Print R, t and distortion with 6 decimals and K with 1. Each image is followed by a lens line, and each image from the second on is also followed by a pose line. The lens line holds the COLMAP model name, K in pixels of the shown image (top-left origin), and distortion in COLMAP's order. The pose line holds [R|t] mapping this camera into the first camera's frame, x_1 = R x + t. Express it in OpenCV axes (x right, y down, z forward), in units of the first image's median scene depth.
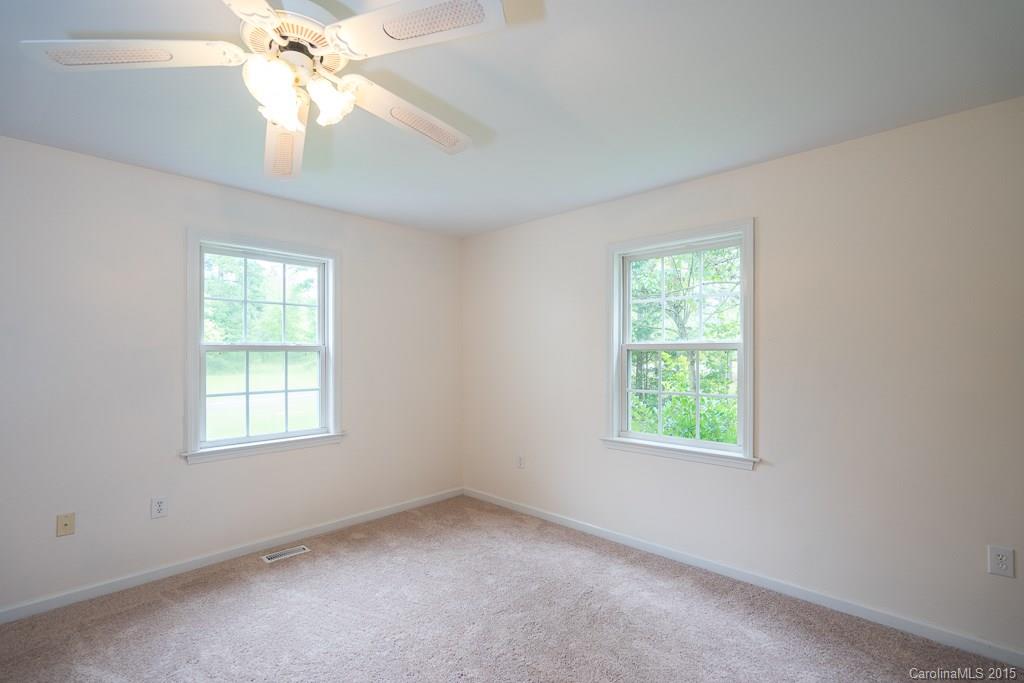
lens RADIAL K [[476.7, 0, 511.7], [0, 476.7, 351.3], [0, 0, 1]] dist [0.000811, 0.000162]
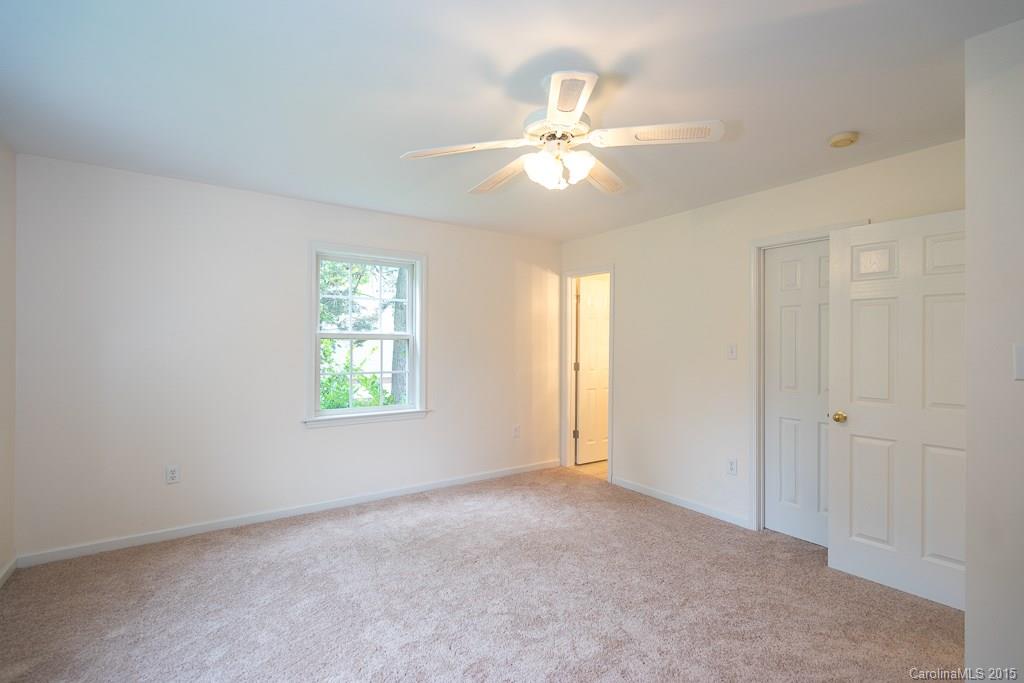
lens RADIAL K [[478.8, 0, 512.0], [0, 478.8, 341.5], [0, 0, 1]] dist [0.001325, 0.000554]
pose [[0.203925, 0.004826, 0.978975, -0.830069], [-0.010210, 0.999944, -0.002802, 0.001431], [-0.978933, -0.009423, 0.203963, 0.353234]]
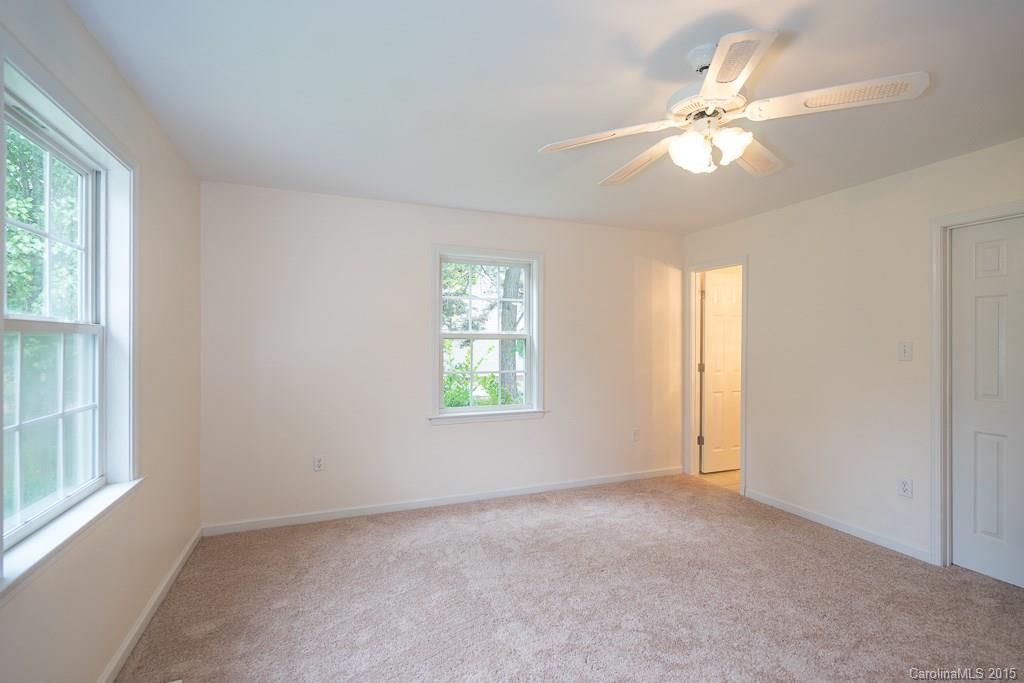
lens RADIAL K [[482.1, 0, 512.0], [0, 482.1, 341.5], [0, 0, 1]] dist [0.001141, 0.000700]
pose [[0.411118, 0.002990, 0.911577, -0.821369], [-0.007282, 0.999973, 0.000005, 0.001800], [-0.911553, -0.006640, 0.411128, 0.392838]]
